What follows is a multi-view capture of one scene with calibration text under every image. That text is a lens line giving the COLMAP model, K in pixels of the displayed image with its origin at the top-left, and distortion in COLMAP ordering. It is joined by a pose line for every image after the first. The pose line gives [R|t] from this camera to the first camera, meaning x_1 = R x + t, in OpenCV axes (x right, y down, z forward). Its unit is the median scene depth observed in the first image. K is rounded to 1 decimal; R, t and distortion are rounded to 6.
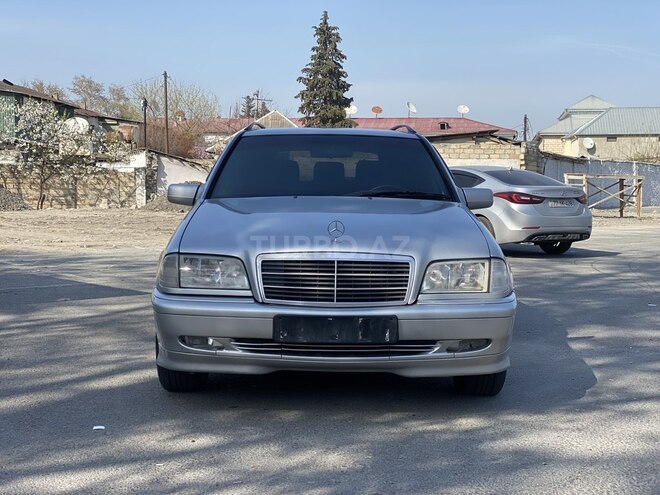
lens RADIAL K [[983.5, 0, 330.0], [0, 983.5, 247.5], [0, 0, 1]] dist [0.196368, -0.410416]
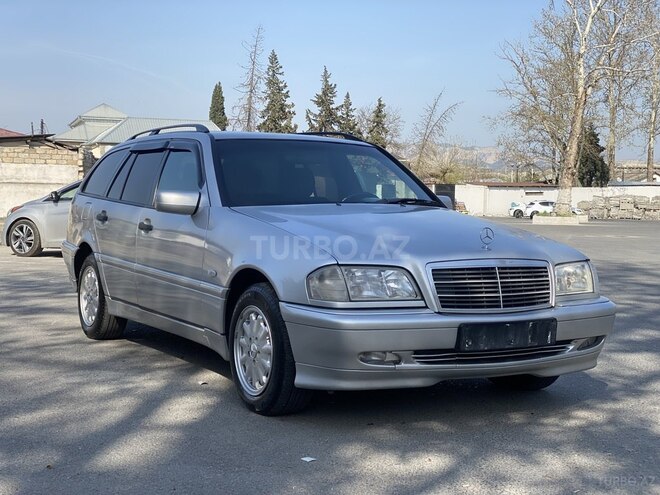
lens RADIAL K [[983.5, 0, 330.0], [0, 983.5, 247.5], [0, 0, 1]] dist [0.196368, -0.410416]
pose [[0.872308, -0.022315, 0.488447, -0.633687], [0.025835, 0.999666, -0.000469, -0.010566], [-0.488273, 0.013028, 0.872594, 0.195515]]
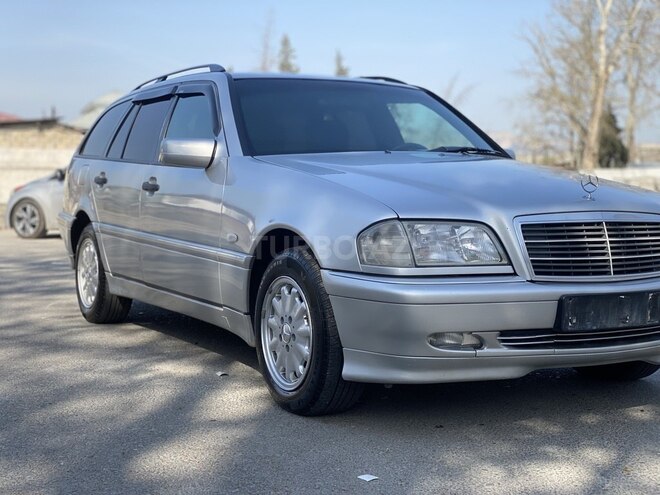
lens RADIAL K [[983.5, 0, 330.0], [0, 983.5, 247.5], [0, 0, 1]] dist [0.196368, -0.410416]
pose [[0.878644, -0.037071, 0.476035, -0.551543], [0.035600, 0.999293, 0.012112, 0.016323], [-0.476148, 0.006305, 0.879343, 0.411564]]
